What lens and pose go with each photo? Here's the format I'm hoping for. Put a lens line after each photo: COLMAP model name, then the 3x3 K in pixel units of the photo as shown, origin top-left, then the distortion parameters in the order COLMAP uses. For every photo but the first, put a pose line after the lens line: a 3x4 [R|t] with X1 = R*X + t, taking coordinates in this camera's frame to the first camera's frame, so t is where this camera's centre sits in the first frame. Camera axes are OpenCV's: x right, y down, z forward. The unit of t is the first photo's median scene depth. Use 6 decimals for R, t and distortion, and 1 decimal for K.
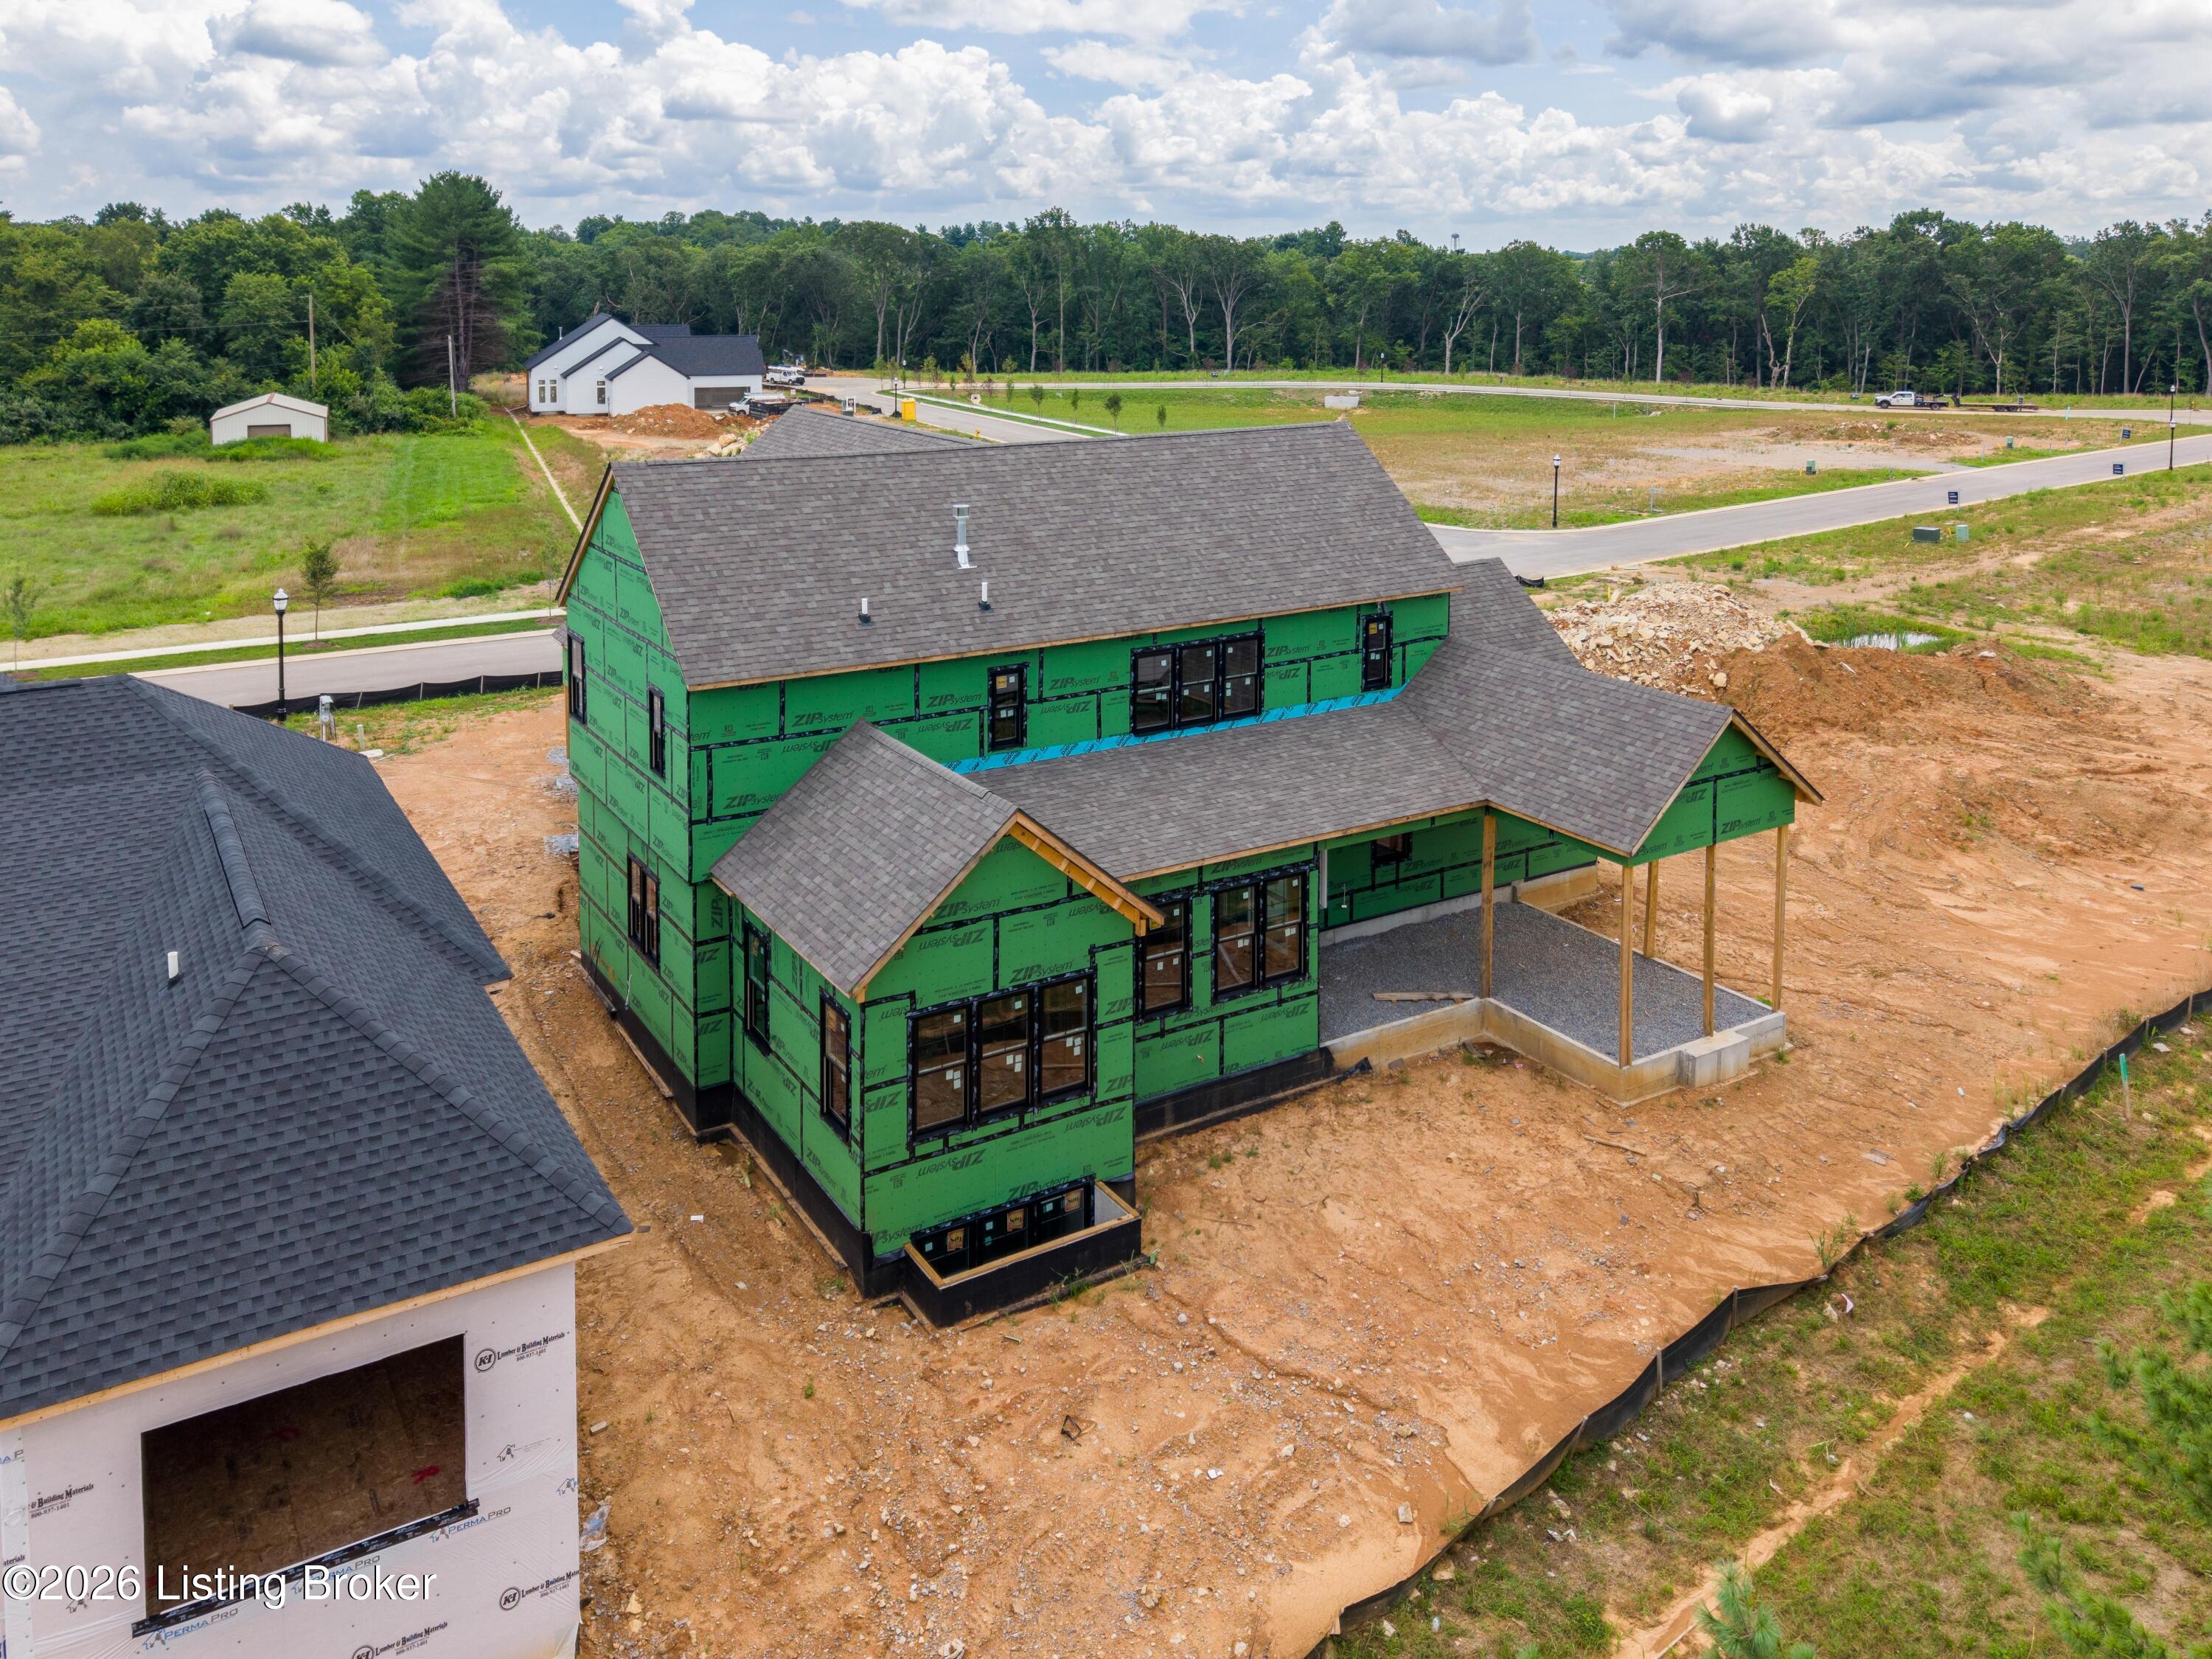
lens RADIAL K [[1723.8, 0, 1110.2], [0, 1723.8, 465.5], [0, 0, 1]] dist [0.030265, 0.001295]
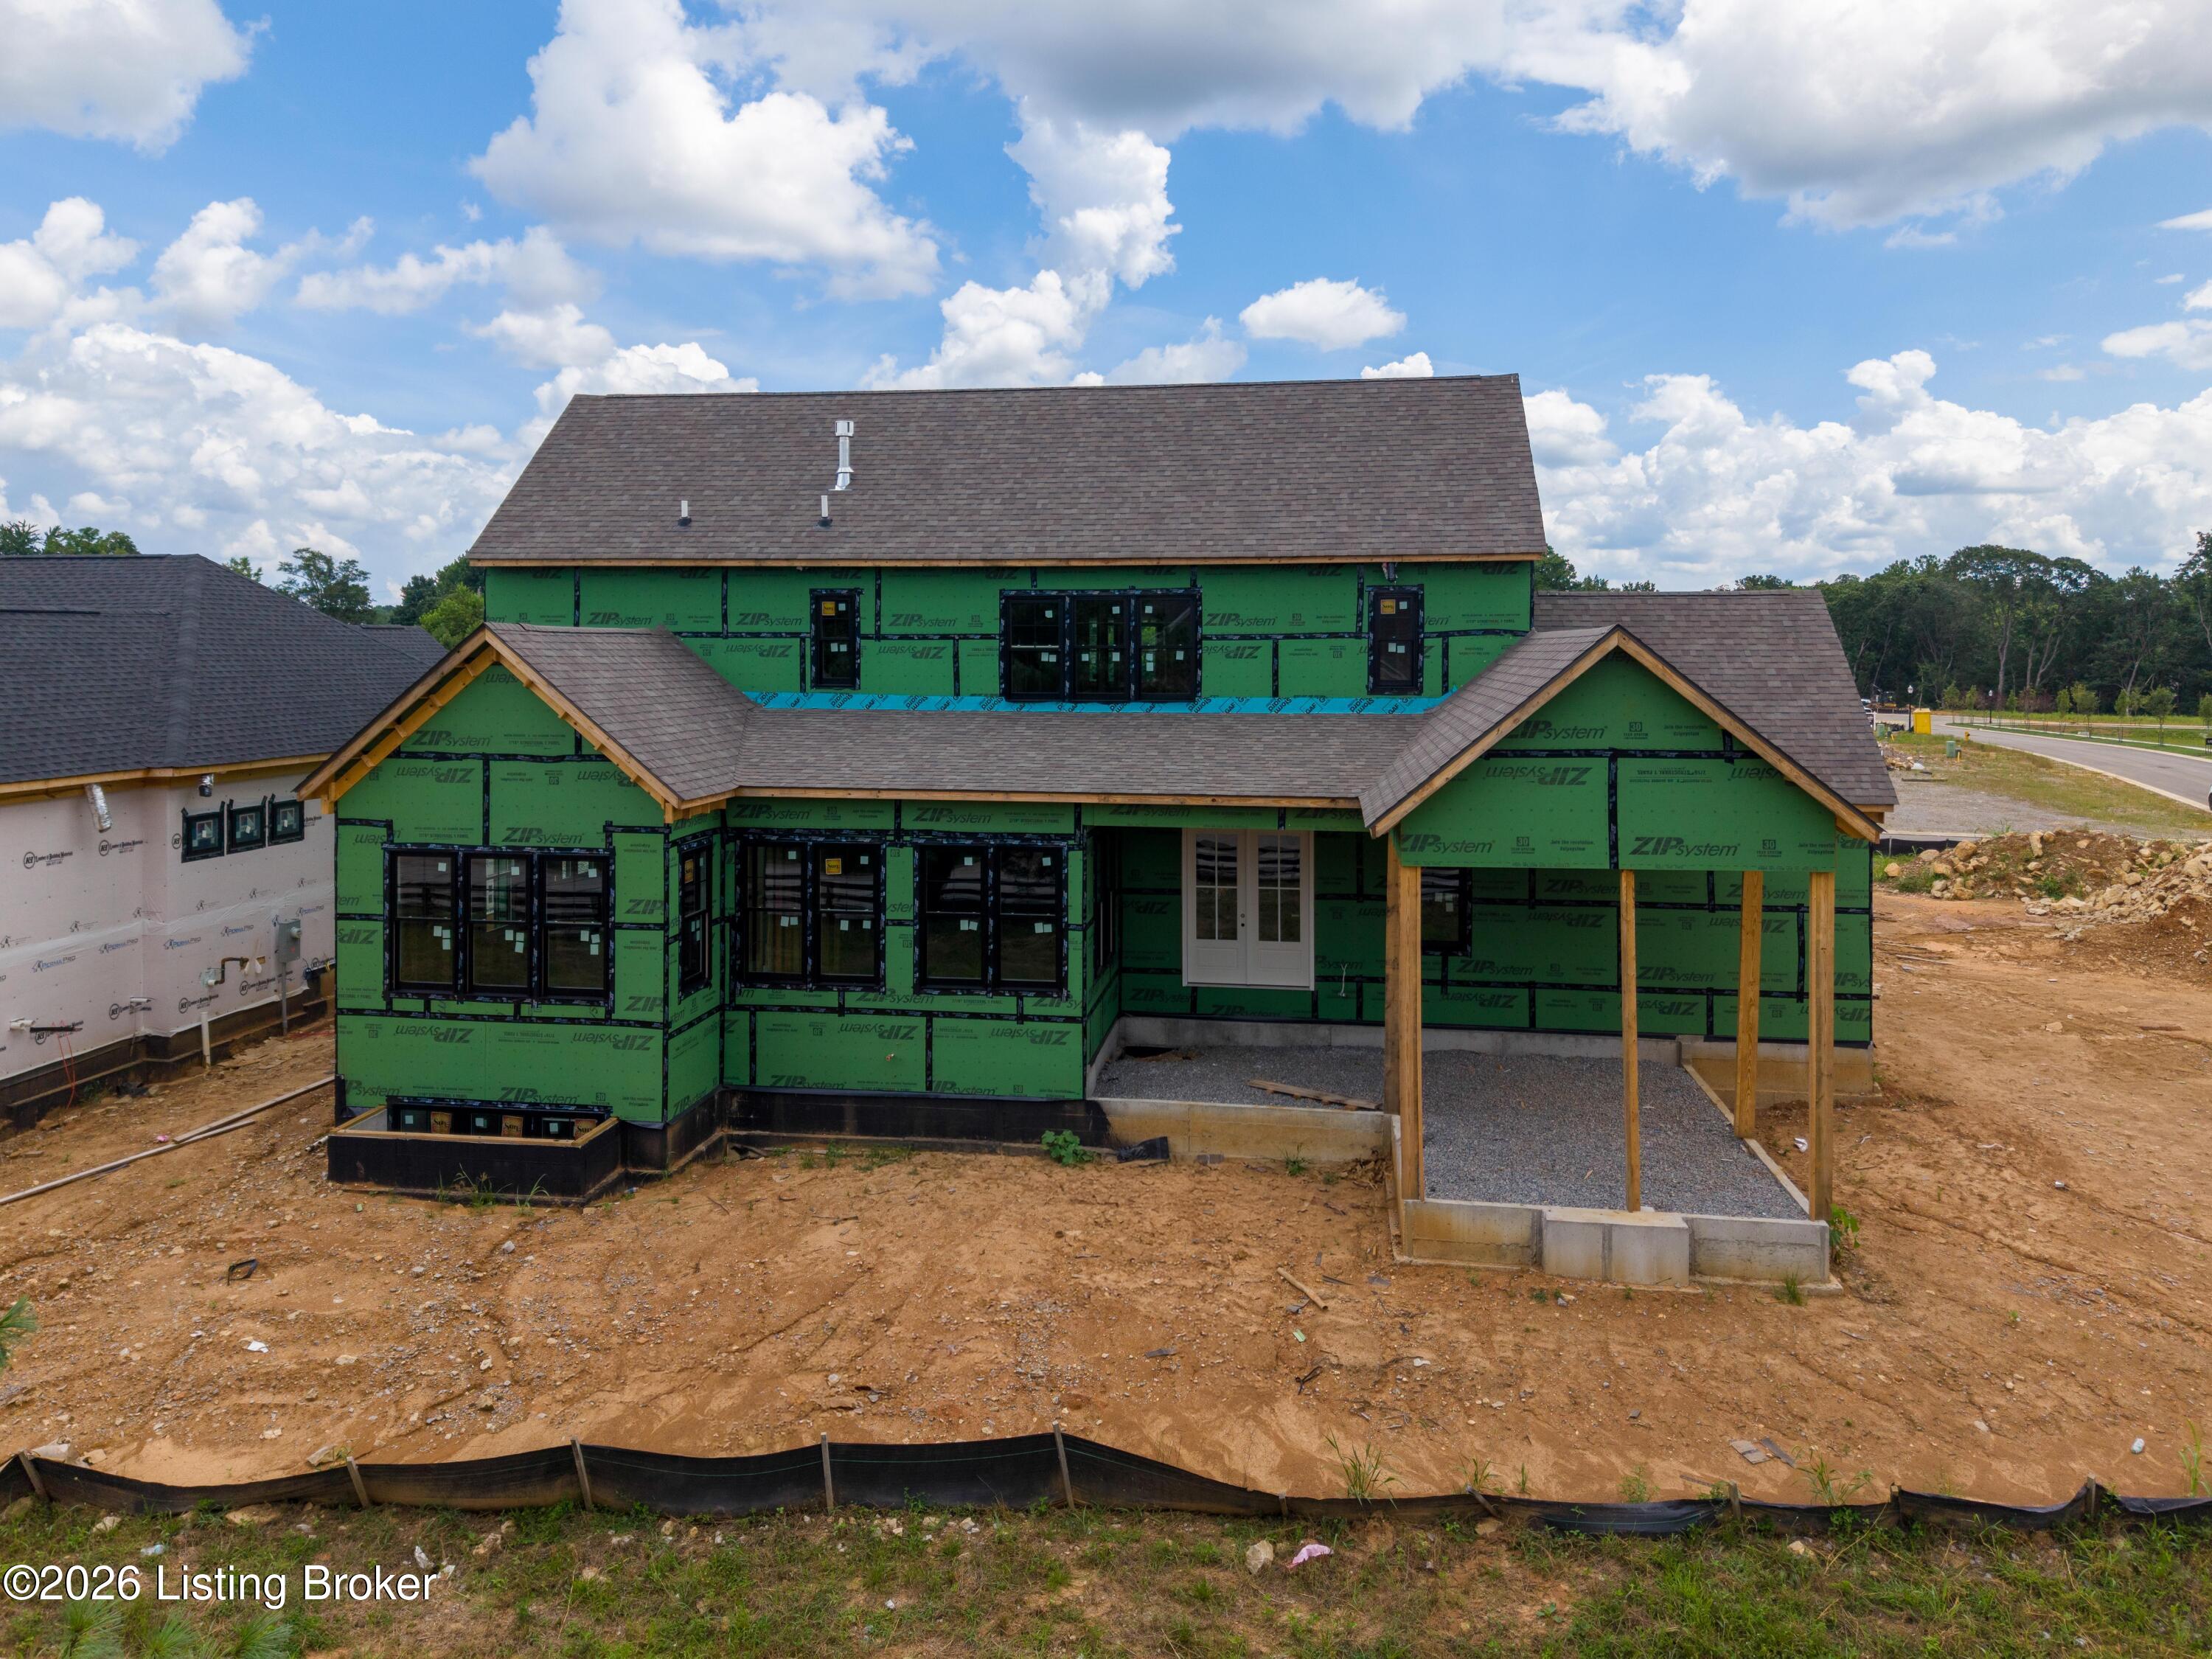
lens RADIAL K [[1662.6, 0, 1093.7], [0, 1662.6, 747.2], [0, 0, 1]] dist [0.055384, -0.077739]
pose [[0.761156, 0.041190, -0.647260, 0.586849], [-0.080706, 0.996240, -0.031509, 0.212212], [0.643528, 0.076221, 0.761618, 0.457200]]
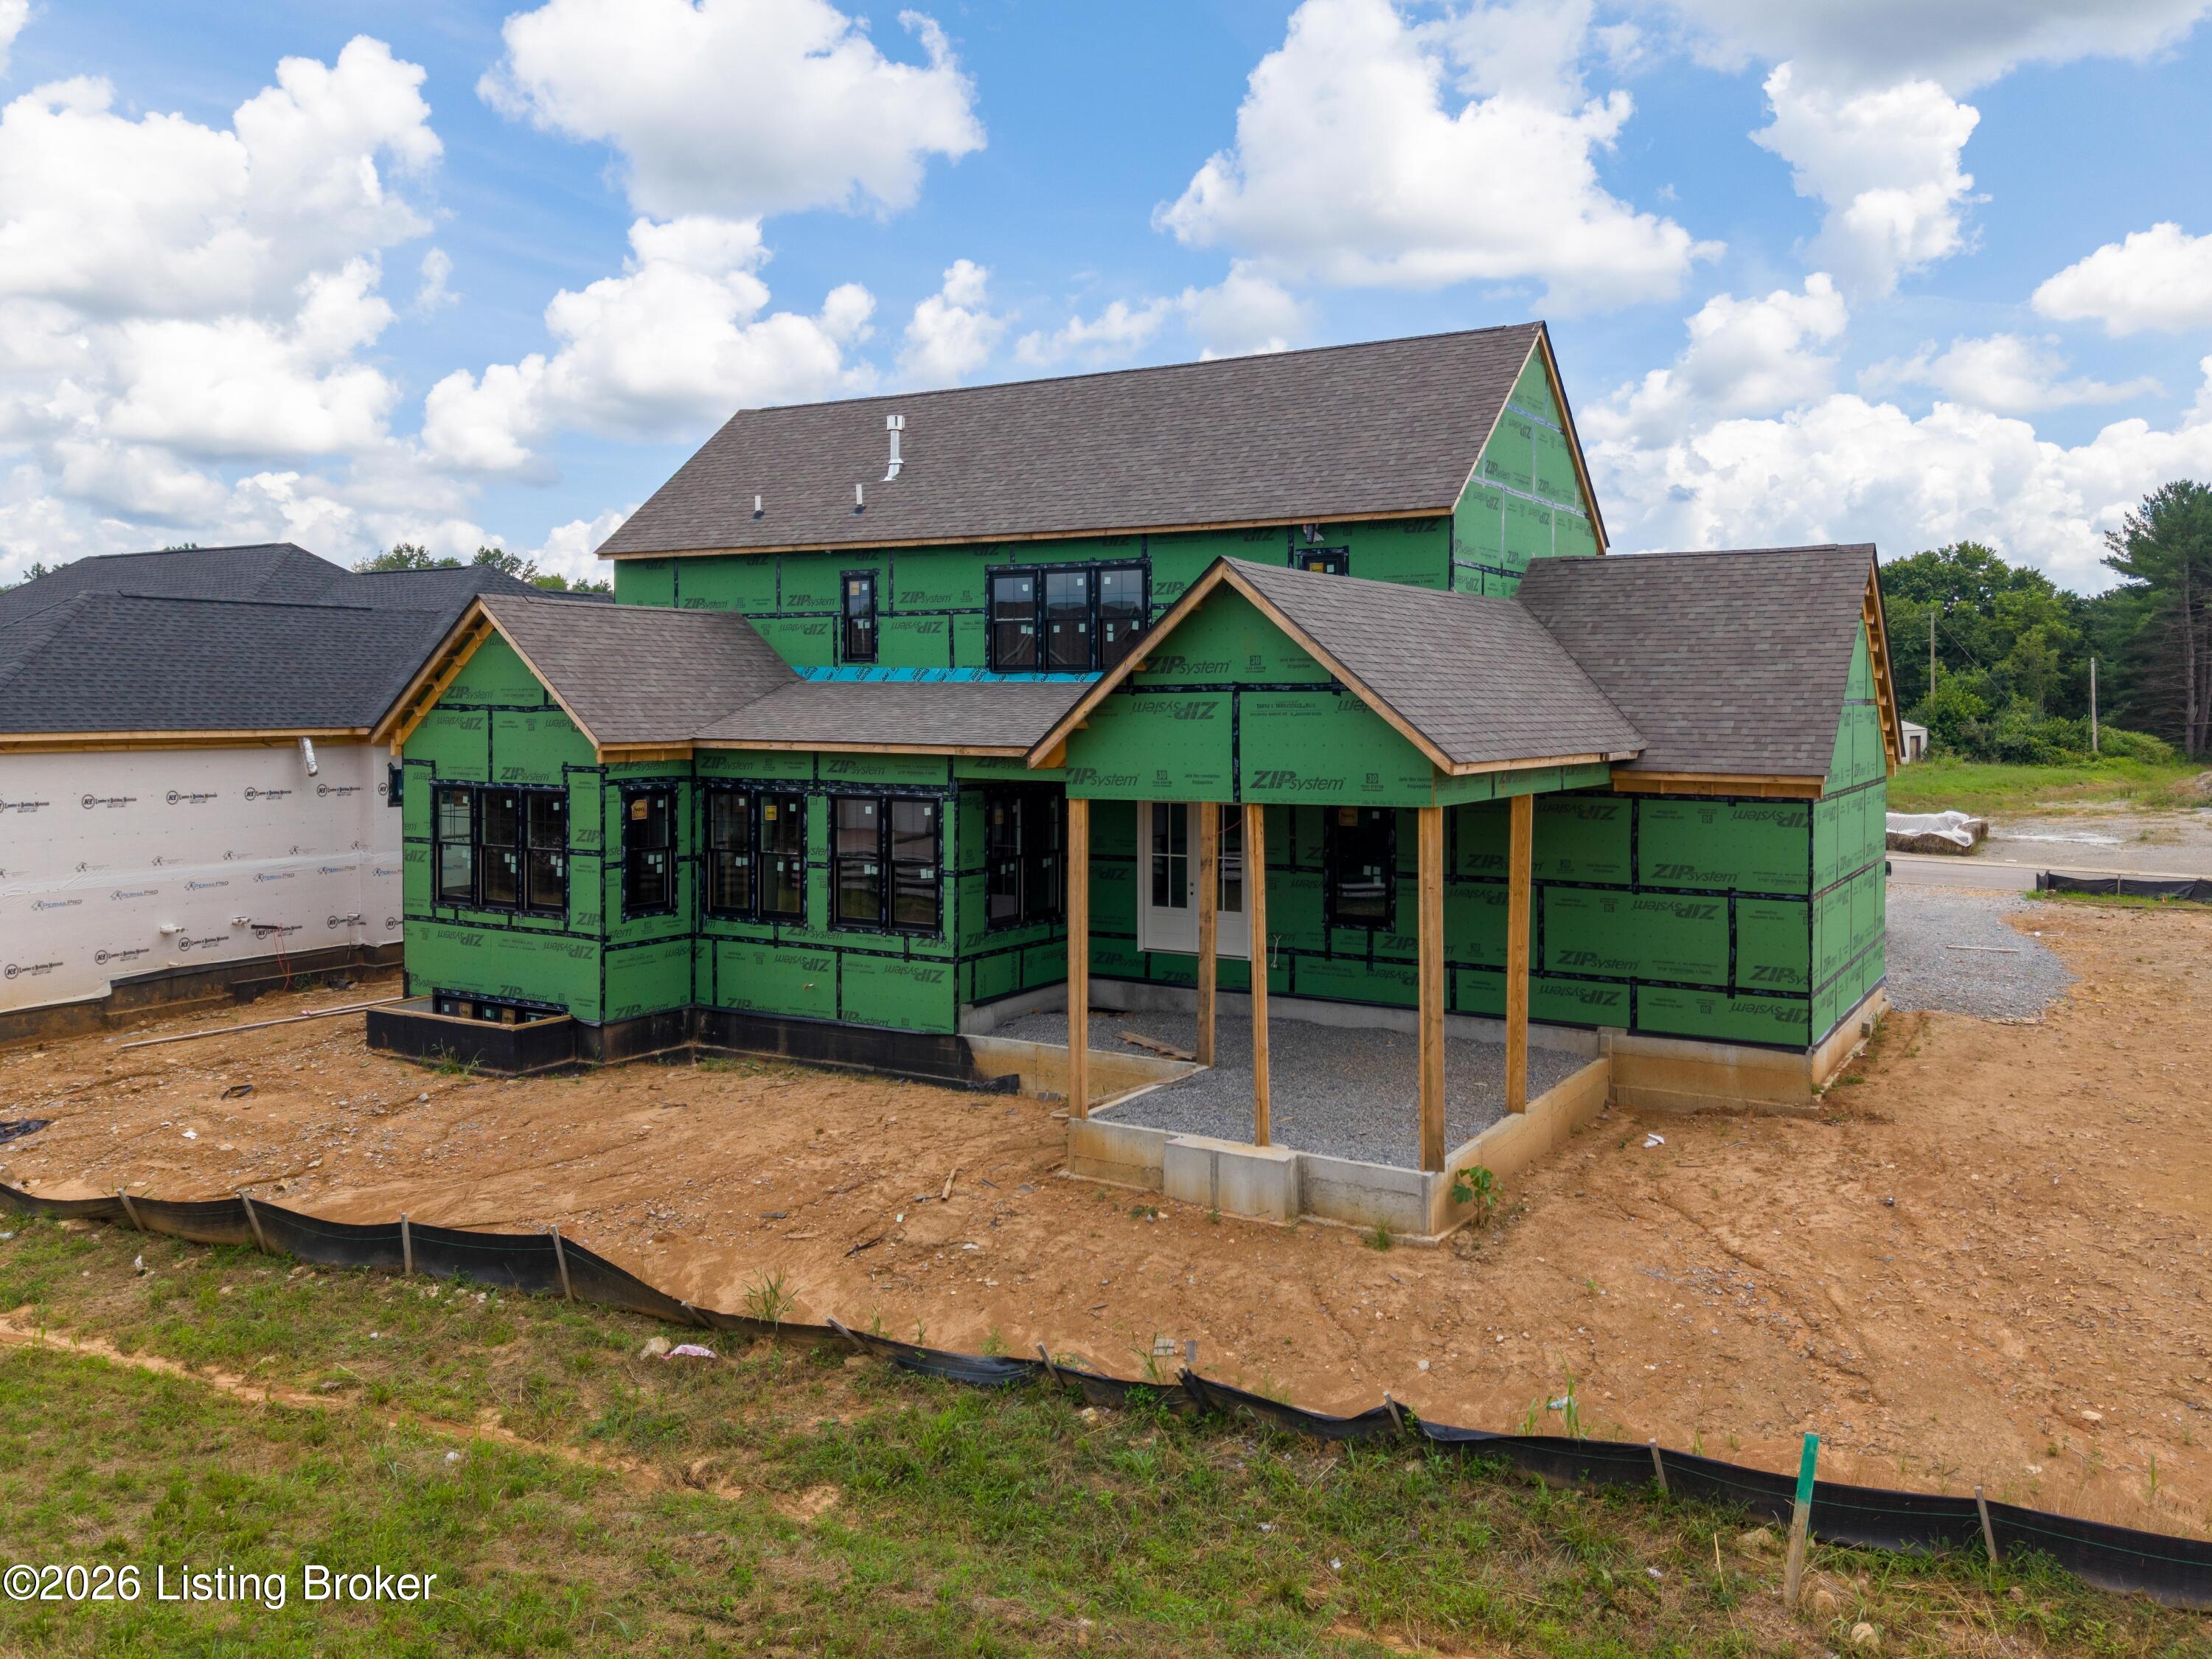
lens RADIAL K [[1780.8, 0, 1115.5], [0, 1780.8, 825.7], [0, 0, 1]] dist [0.060932, -0.113128]
pose [[0.454322, 0.065892, -0.888397, 0.881698], [-0.109985, 0.993780, 0.017463, 0.223149], [0.884022, 0.089776, 0.458743, 0.695682]]
